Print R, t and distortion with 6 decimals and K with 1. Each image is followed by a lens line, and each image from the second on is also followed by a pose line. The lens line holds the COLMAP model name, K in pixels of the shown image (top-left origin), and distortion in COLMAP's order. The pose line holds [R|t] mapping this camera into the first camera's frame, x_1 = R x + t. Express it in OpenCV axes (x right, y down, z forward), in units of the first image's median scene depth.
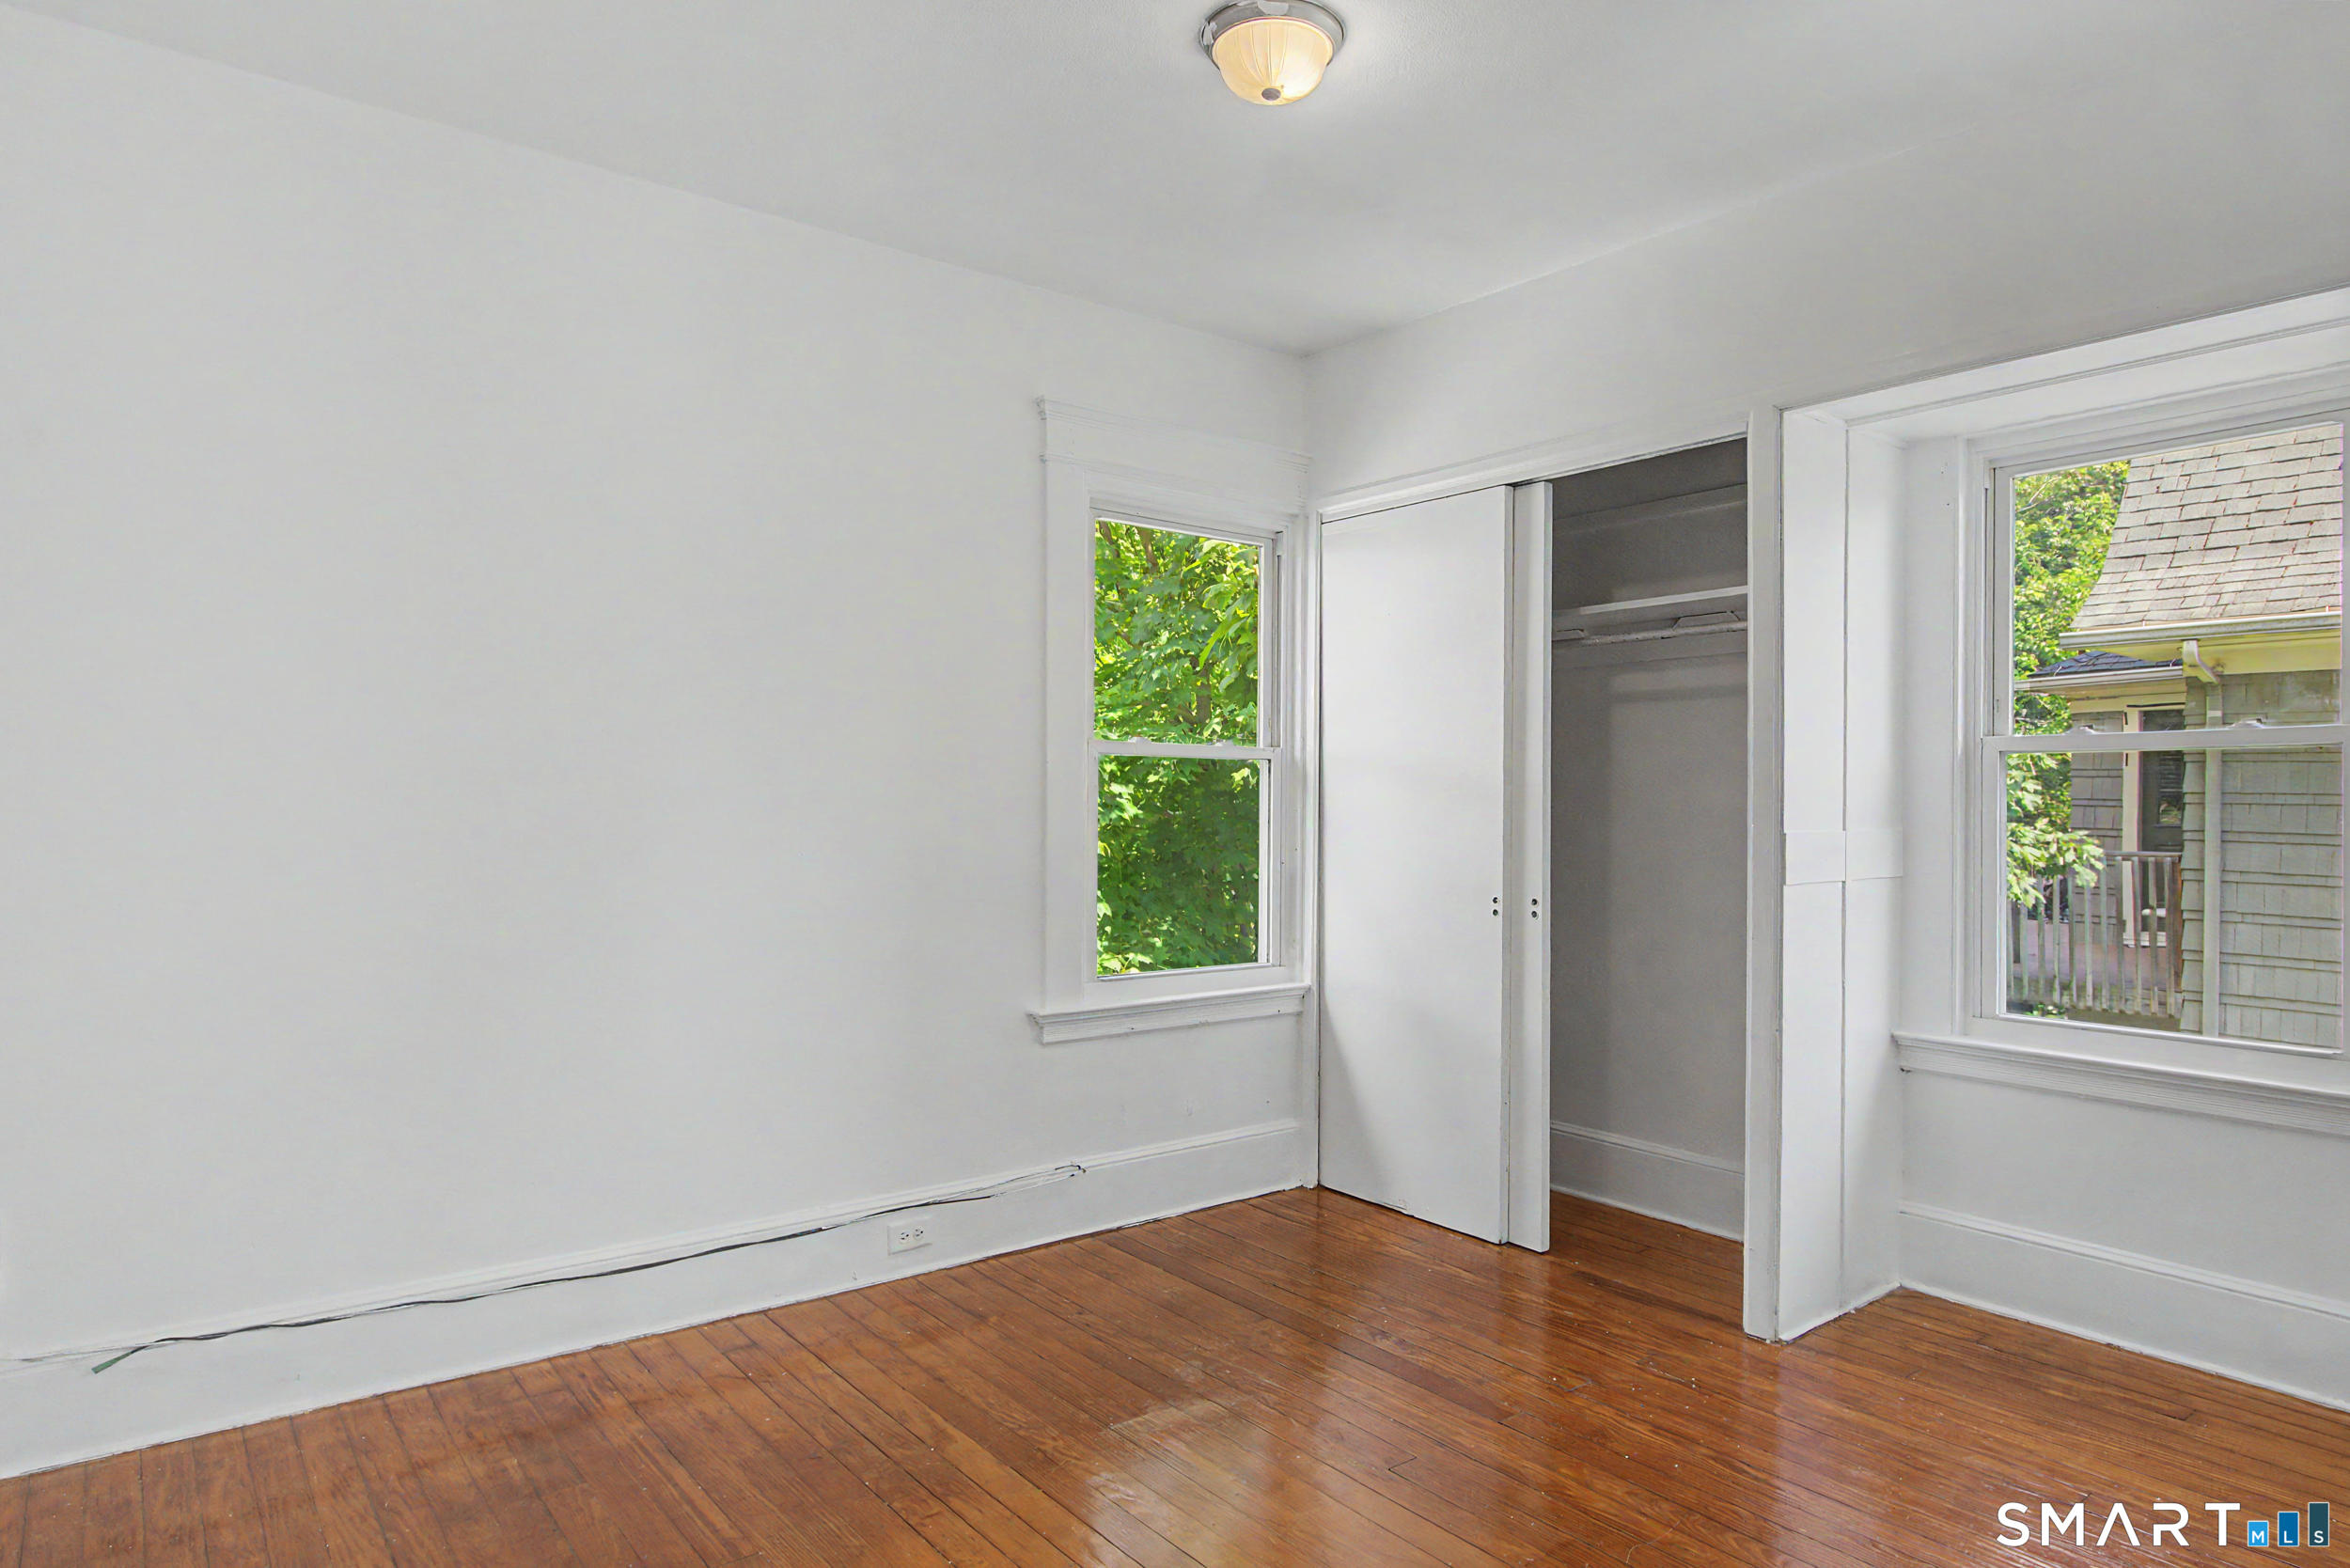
lens RADIAL K [[1427.6, 0, 1185.2], [0, 1427.6, 790.4], [0, 0, 1]] dist [0.001315, 0.001777]
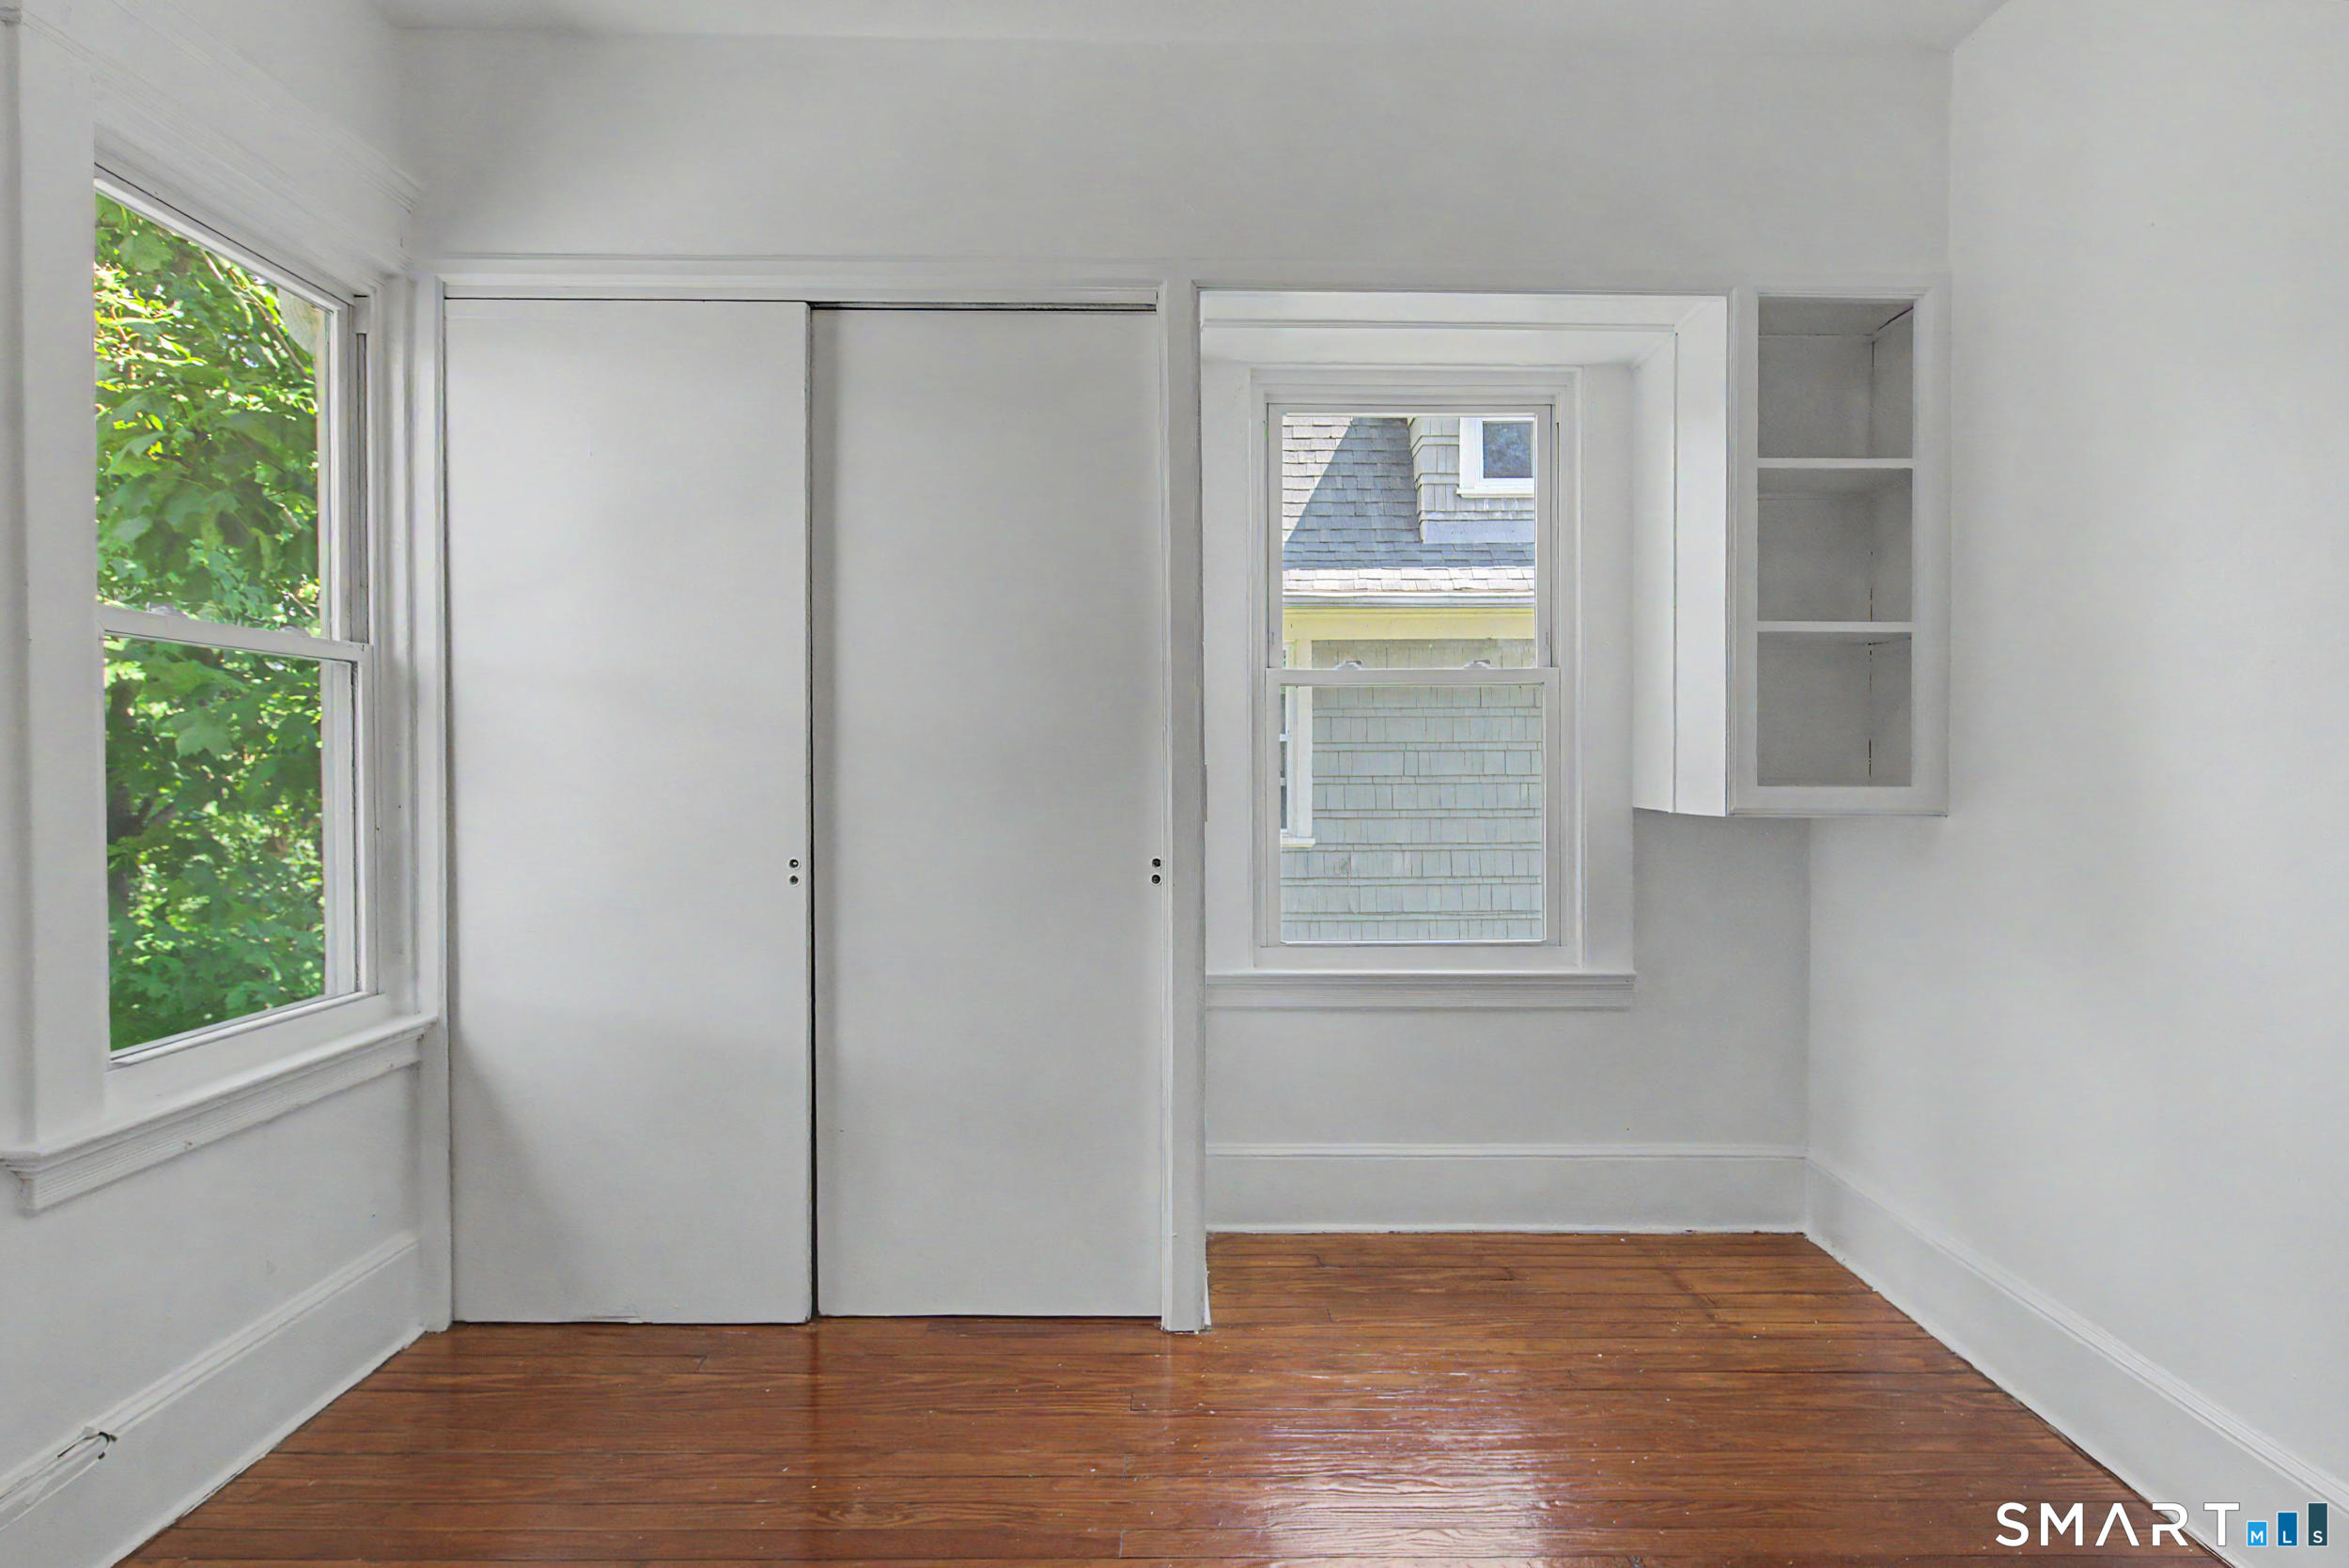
lens RADIAL K [[1426.8, 0, 1176.5], [0, 1426.8, 777.8], [0, 0, 1]] dist [0.001315, 0.001777]
pose [[0.596182, -0.013993, 0.802727, -0.260880], [-0.000852, 0.999837, 0.018062, 0.019190], [-0.802849, -0.011452, 0.596073, 0.404176]]
